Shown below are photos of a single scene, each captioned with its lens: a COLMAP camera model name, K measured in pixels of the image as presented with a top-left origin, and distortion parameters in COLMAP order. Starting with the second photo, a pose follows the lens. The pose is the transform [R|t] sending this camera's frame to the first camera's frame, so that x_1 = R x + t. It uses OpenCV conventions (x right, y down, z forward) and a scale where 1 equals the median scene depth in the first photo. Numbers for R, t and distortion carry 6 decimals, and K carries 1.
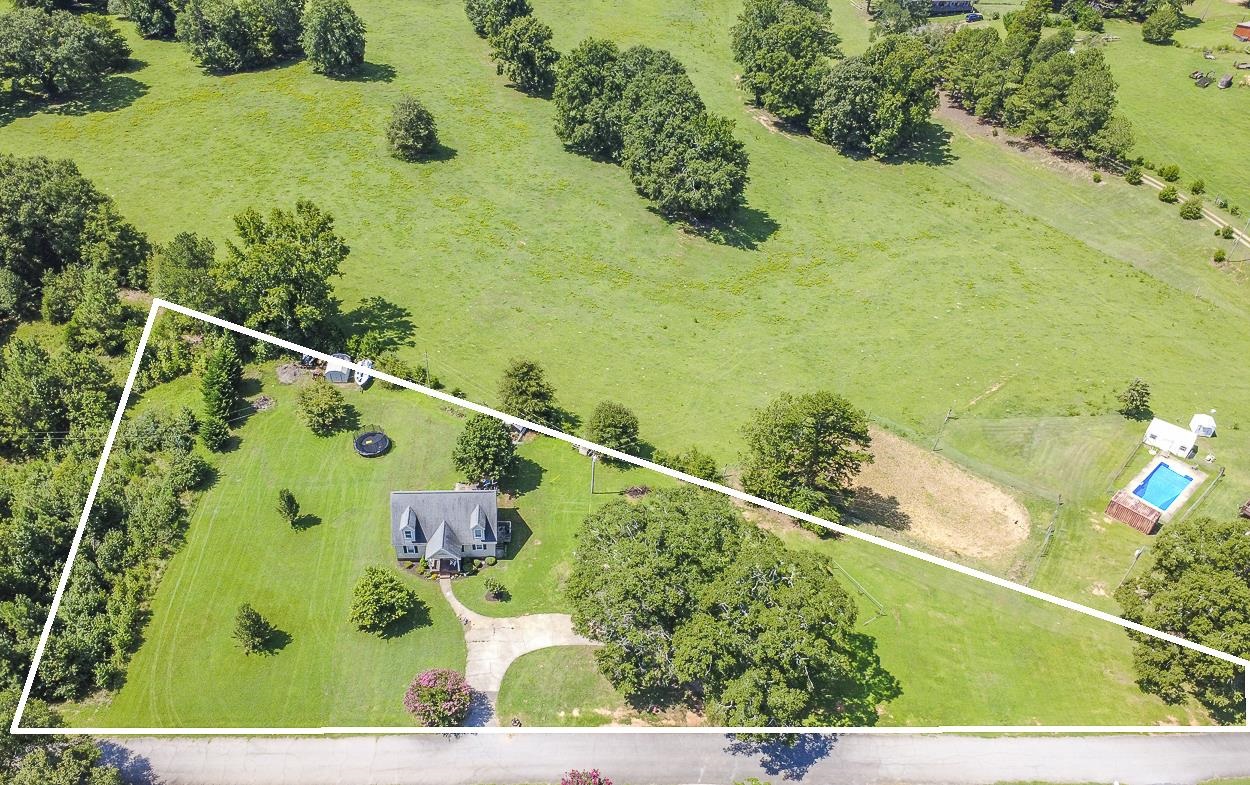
lens RADIAL K [[925.2, 0, 618.1], [0, 925.2, 393.0], [0, 0, 1]] dist [-0.003072, 0.005072]
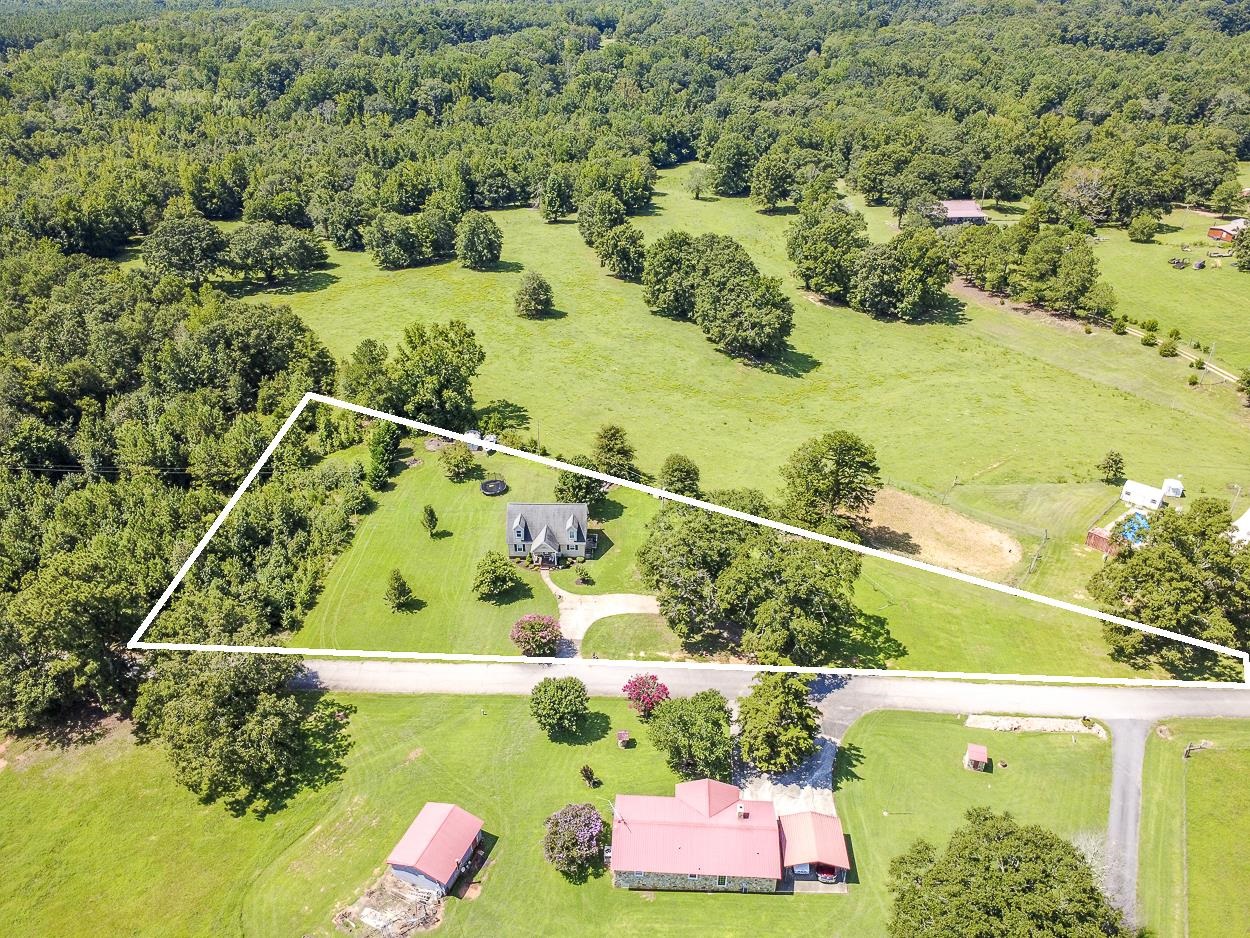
lens RADIAL K [[910.2, 0, 630.4], [0, 910.2, 468.1], [0, 0, 1]] dist [-0.001862, 0.000755]
pose [[0.995441, 0.004136, -0.095287, 0.044210], [-0.026687, 0.971231, -0.236638, 0.308937], [0.091568, 0.238102, 0.966914, -0.212865]]
